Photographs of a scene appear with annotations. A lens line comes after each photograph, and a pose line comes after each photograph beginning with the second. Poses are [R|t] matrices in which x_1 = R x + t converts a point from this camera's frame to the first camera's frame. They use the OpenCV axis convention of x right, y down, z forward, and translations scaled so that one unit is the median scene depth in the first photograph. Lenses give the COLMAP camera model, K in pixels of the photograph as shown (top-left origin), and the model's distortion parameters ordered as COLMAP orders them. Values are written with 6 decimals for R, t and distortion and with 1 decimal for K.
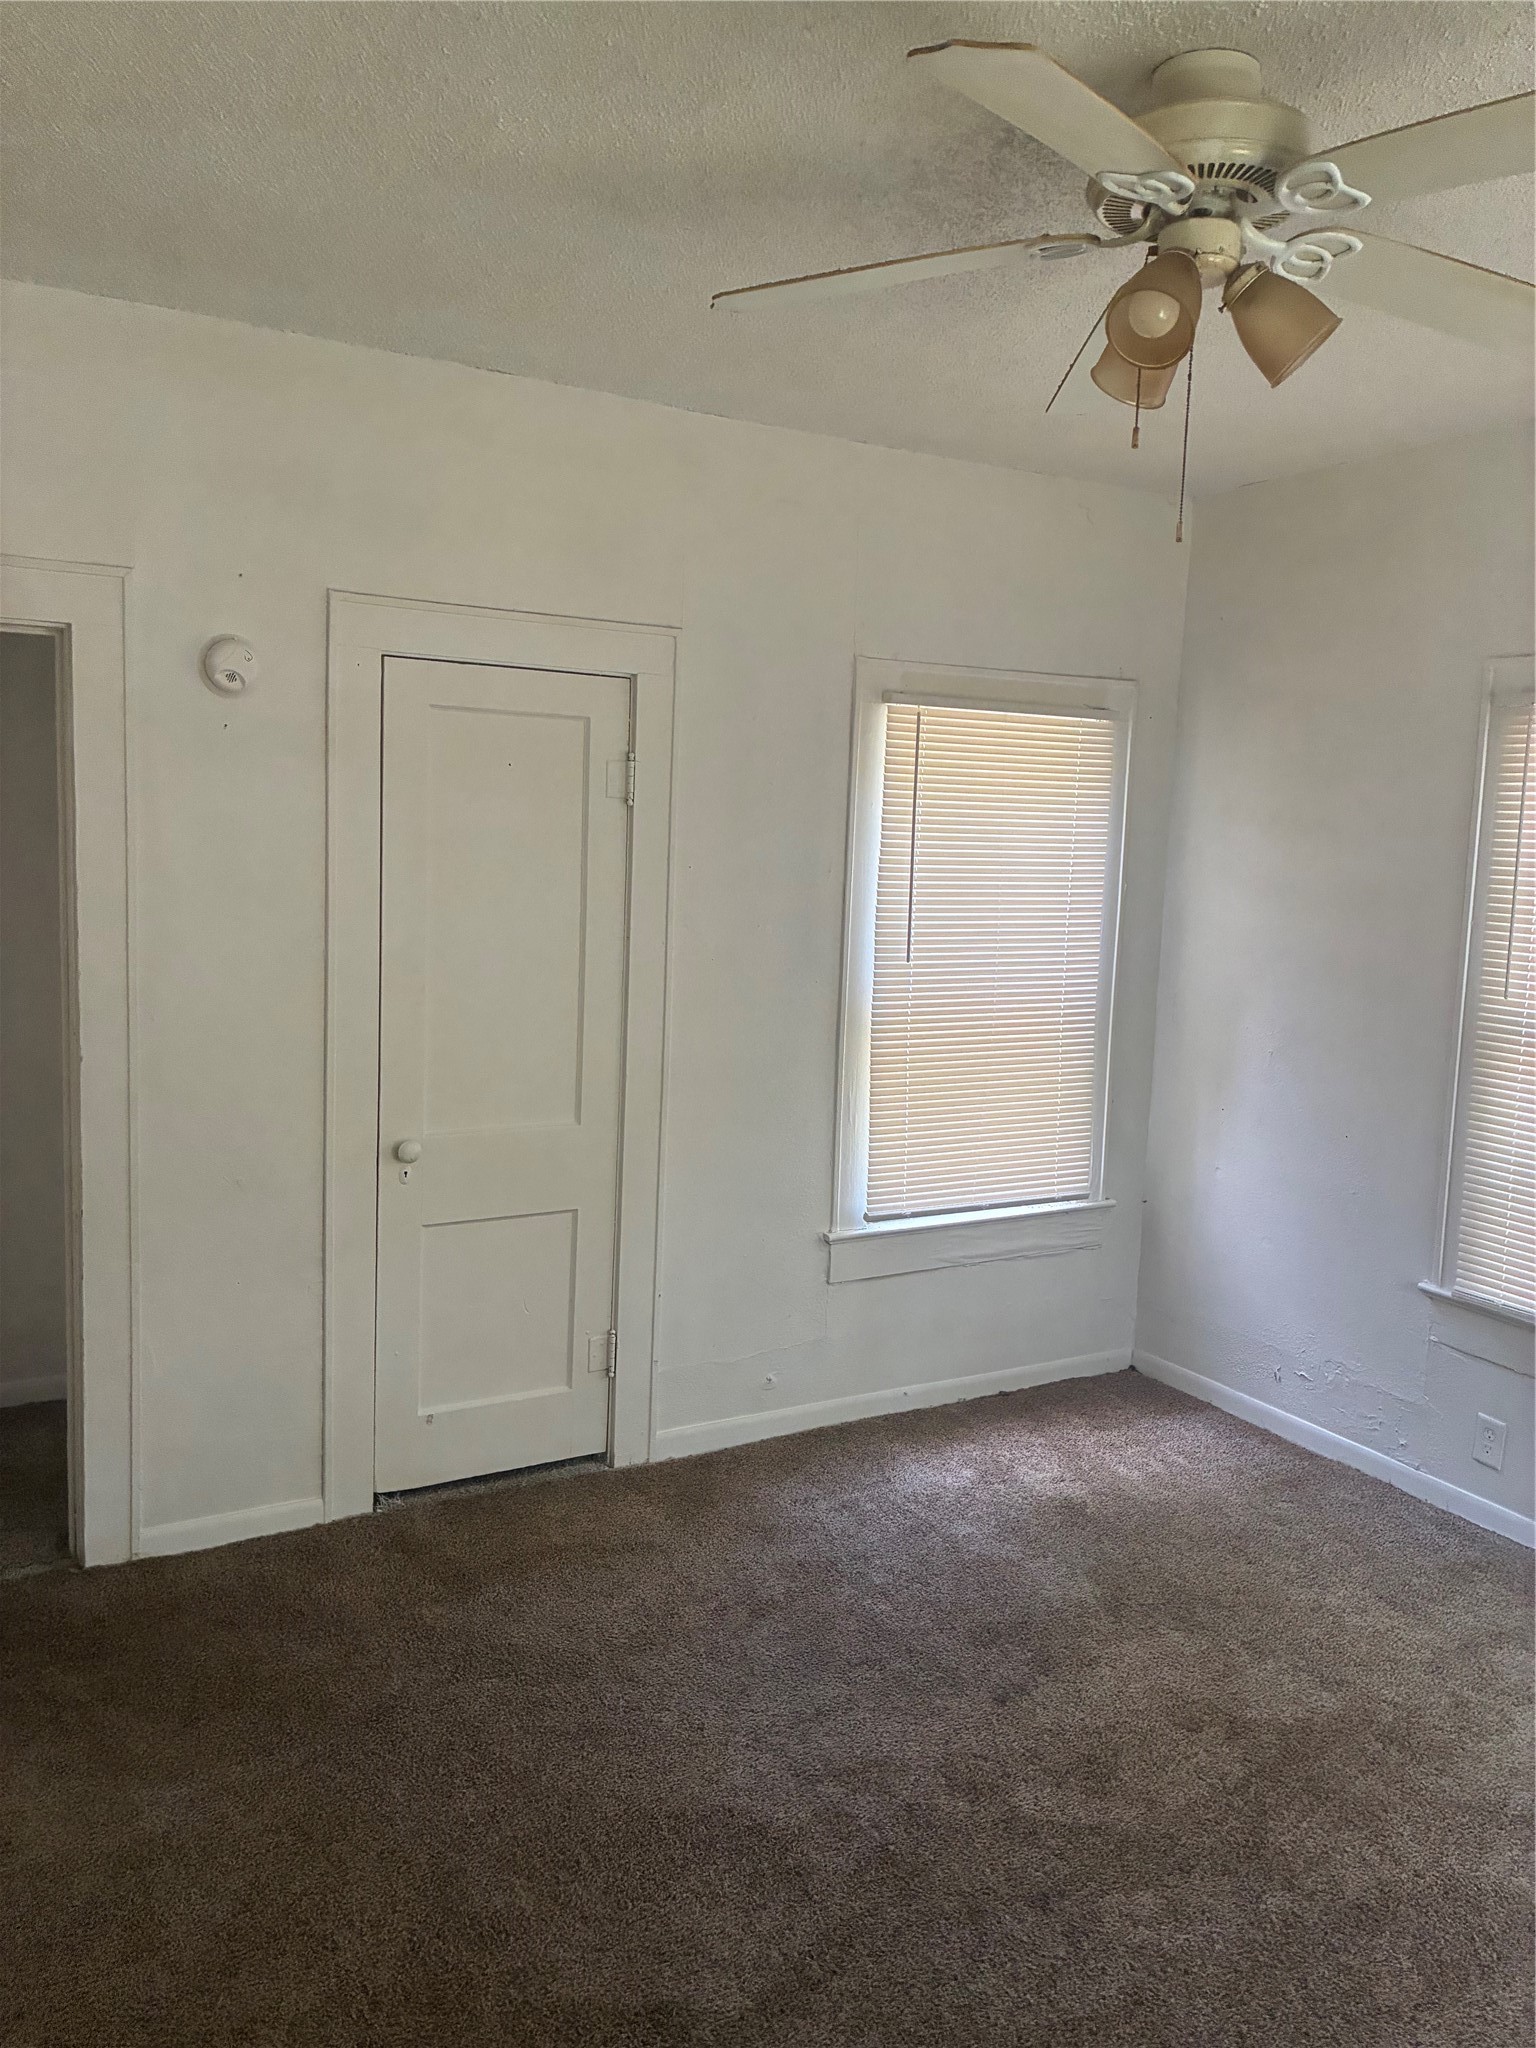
lens RADIAL K [[1533.0, 0, 755.5], [0, 1533.0, 1025.4], [0, 0, 1]] dist [-0.000017, -0.000284]
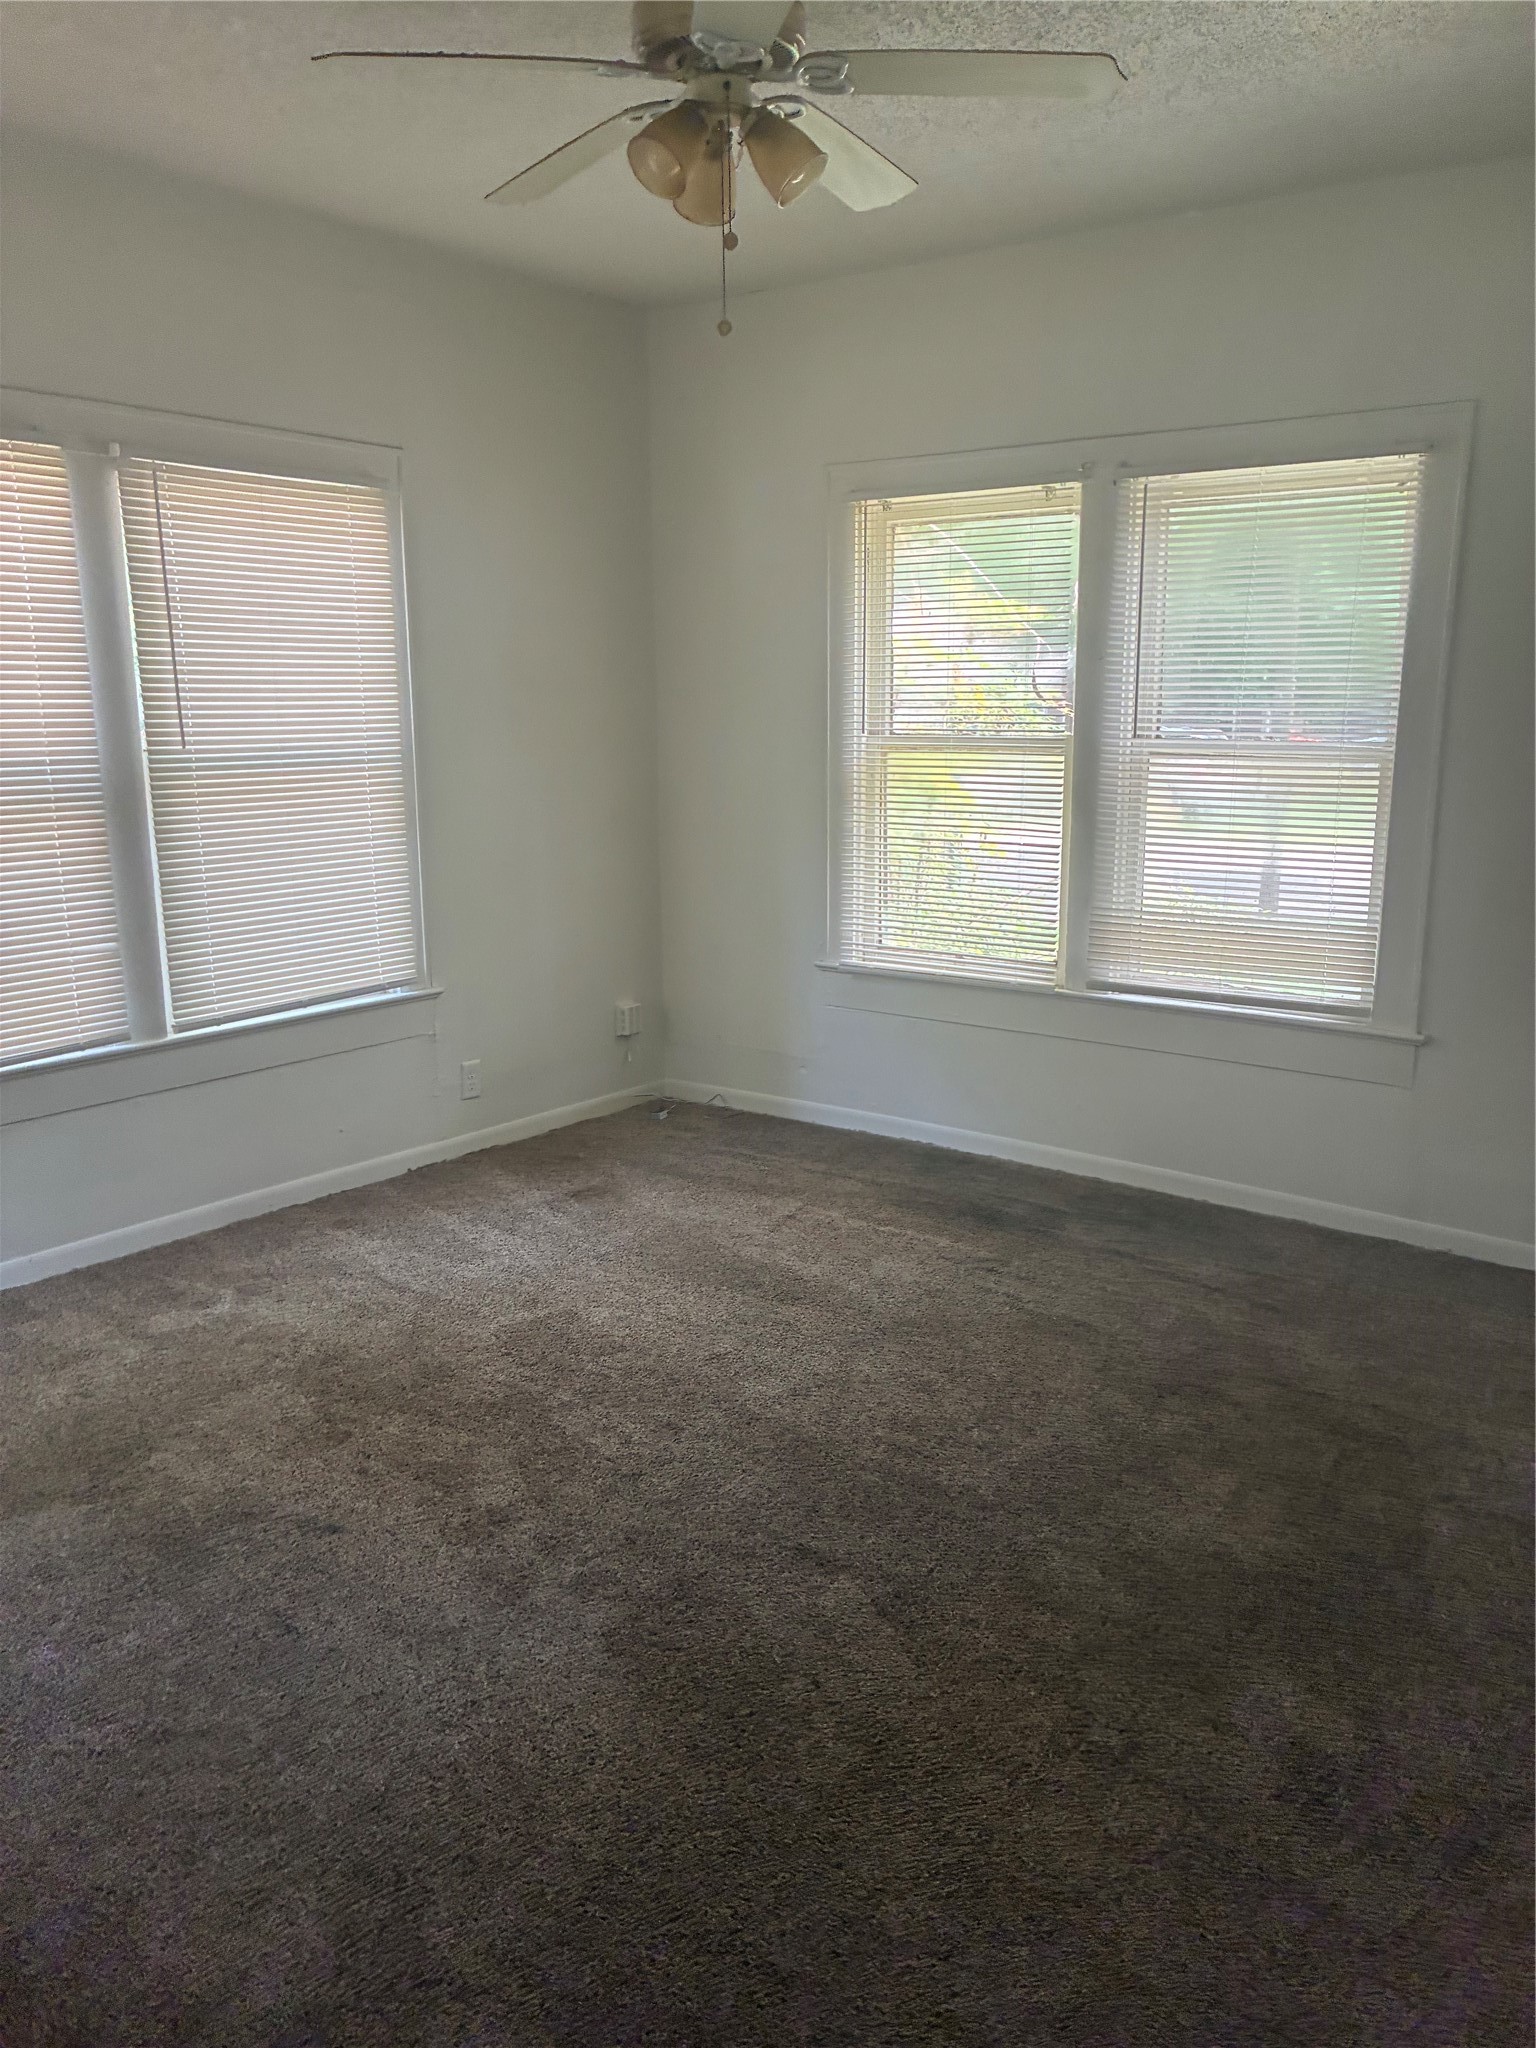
lens RADIAL K [[1533.0, 0, 755.5], [0, 1533.0, 1025.4], [0, 0, 1]] dist [-0.000017, -0.000284]
pose [[-0.398748, -0.250156, 0.882282, -0.708330], [0.078707, 0.949191, 0.304698, -0.132940], [-0.913677, 0.190940, -0.358799, 1.028278]]
